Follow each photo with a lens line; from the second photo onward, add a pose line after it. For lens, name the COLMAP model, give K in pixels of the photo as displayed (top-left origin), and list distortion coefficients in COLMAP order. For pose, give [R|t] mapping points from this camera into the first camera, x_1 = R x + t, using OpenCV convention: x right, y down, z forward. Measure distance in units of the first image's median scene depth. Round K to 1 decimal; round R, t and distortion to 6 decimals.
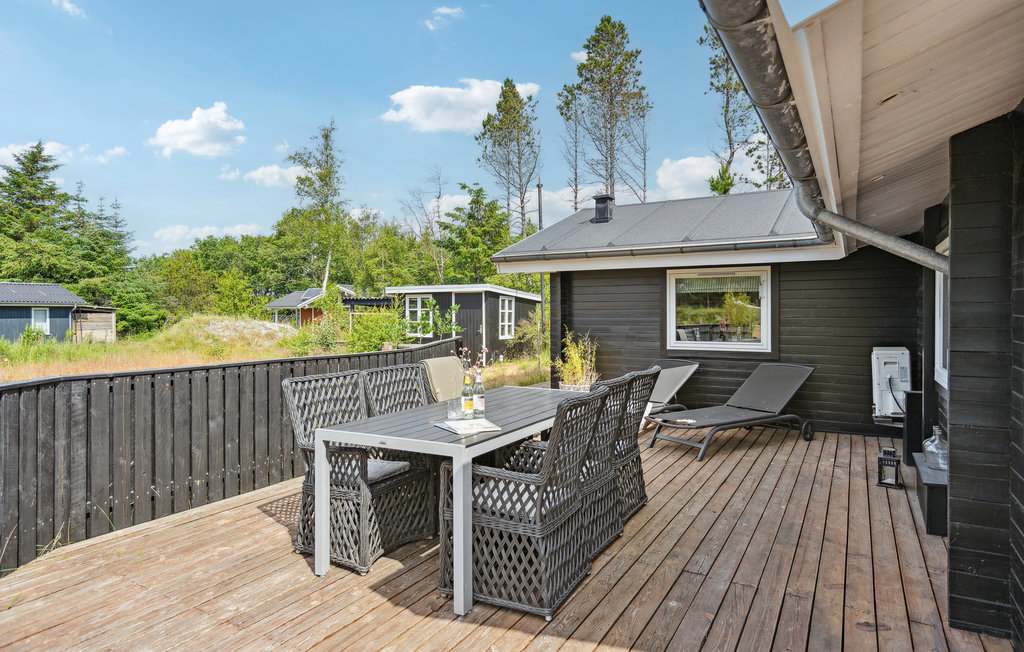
lens RADIAL K [[607.5, 0, 512.0], [0, 607.5, 326.0], [0, 0, 1]] dist [-0.038115, 0.031079]
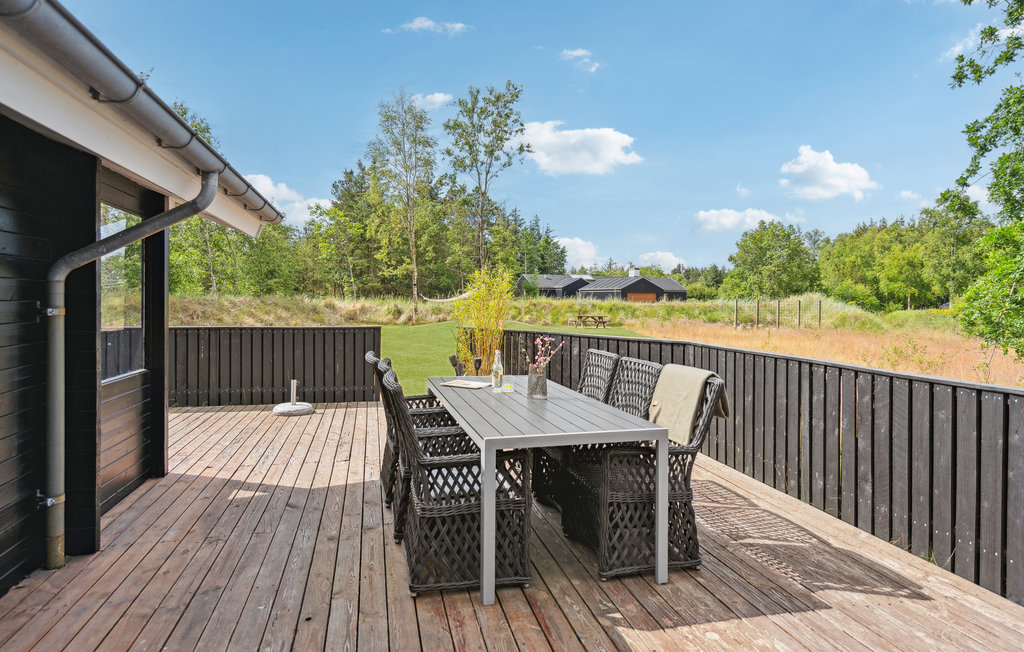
lens RADIAL K [[596.8, 0, 512.0], [0, 596.8, 326.0], [0, 0, 1]] dist [-0.000094, 0.001141]
pose [[-0.734592, 0.027608, -0.677947, 0.669092], [-0.020648, 0.997800, 0.063006, -0.049332], [0.678195, 0.060281, -0.732406, 1.784093]]
